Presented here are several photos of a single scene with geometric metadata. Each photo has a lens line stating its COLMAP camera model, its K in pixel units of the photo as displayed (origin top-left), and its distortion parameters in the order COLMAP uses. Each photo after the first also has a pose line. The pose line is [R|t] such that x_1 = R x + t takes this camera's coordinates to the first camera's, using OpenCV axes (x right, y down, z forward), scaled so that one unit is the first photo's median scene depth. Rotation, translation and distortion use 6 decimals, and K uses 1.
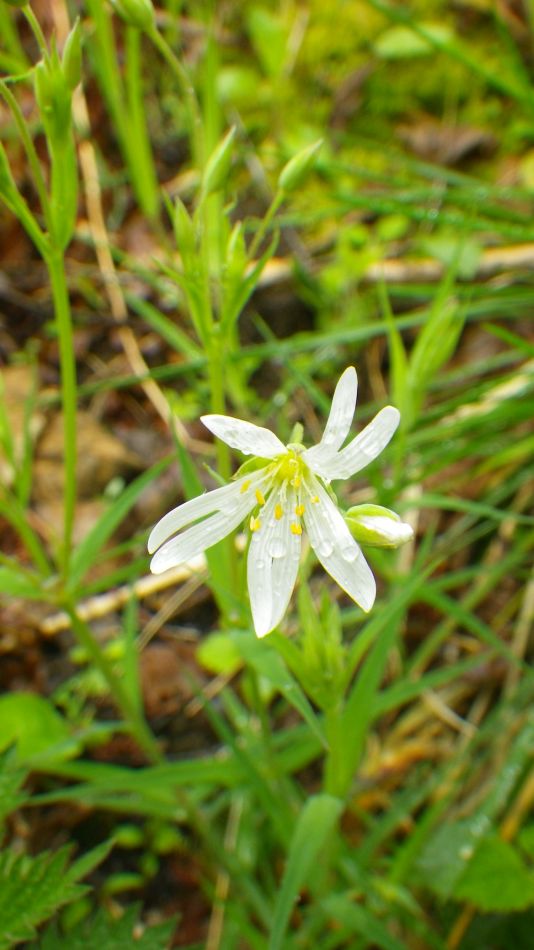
lens RADIAL K [[957.0, 0, 266.2], [0, 957.0, 474.7], [0, 0, 1]] dist [0.018833, 0.000000]
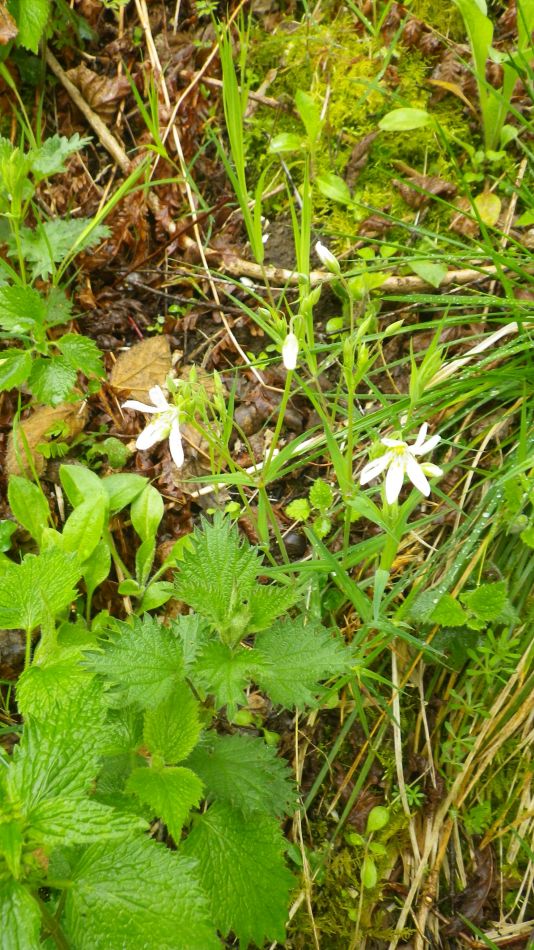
lens RADIAL K [[787.0, 0, 267.5], [0, 787.0, 475.8], [0, 0, 1]] dist [0.007815, 0.014120]
pose [[0.999637, -0.003767, 0.026686, -0.133685], [0.000046, 0.990422, 0.138074, -0.077432], [-0.026951, -0.138023, 0.990062, -0.432207]]
